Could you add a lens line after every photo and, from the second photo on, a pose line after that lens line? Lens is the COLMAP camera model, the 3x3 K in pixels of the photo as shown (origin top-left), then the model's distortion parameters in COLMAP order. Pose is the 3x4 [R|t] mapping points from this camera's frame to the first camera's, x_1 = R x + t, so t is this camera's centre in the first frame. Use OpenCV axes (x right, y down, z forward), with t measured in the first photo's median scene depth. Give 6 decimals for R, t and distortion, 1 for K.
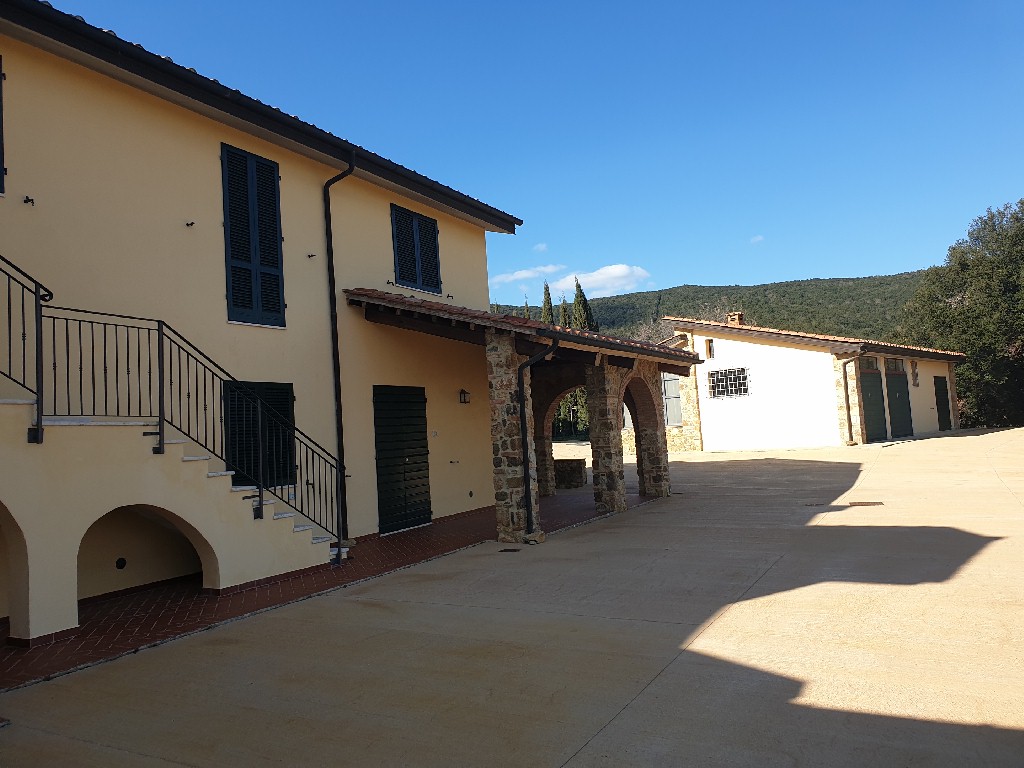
lens RADIAL K [[768.3, 0, 519.0], [0, 768.3, 379.9], [0, 0, 1]] dist [-0.084100, -0.007413]
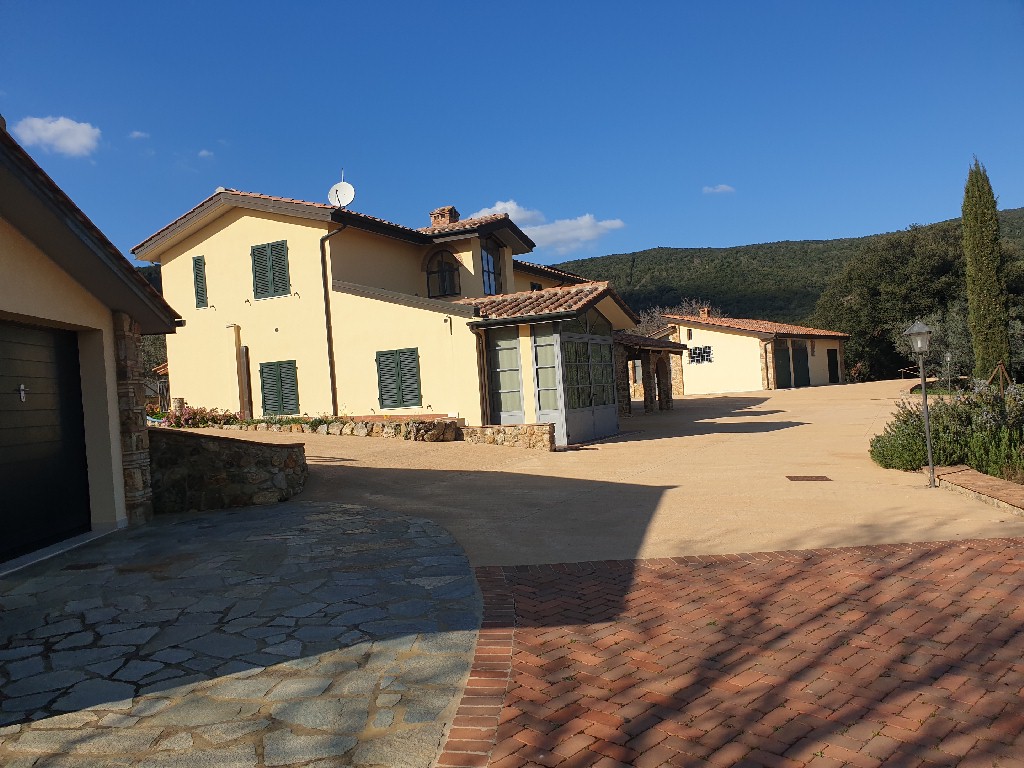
lens RADIAL K [[768.3, 0, 507.5], [0, 768.3, 388.5], [0, 0, 1]] dist [-0.084100, -0.007413]
pose [[0.999743, -0.011567, 0.019510, -0.187939], [0.010375, 0.998139, 0.060099, -0.028057], [-0.020168, -0.059881, 0.998002, -0.688914]]
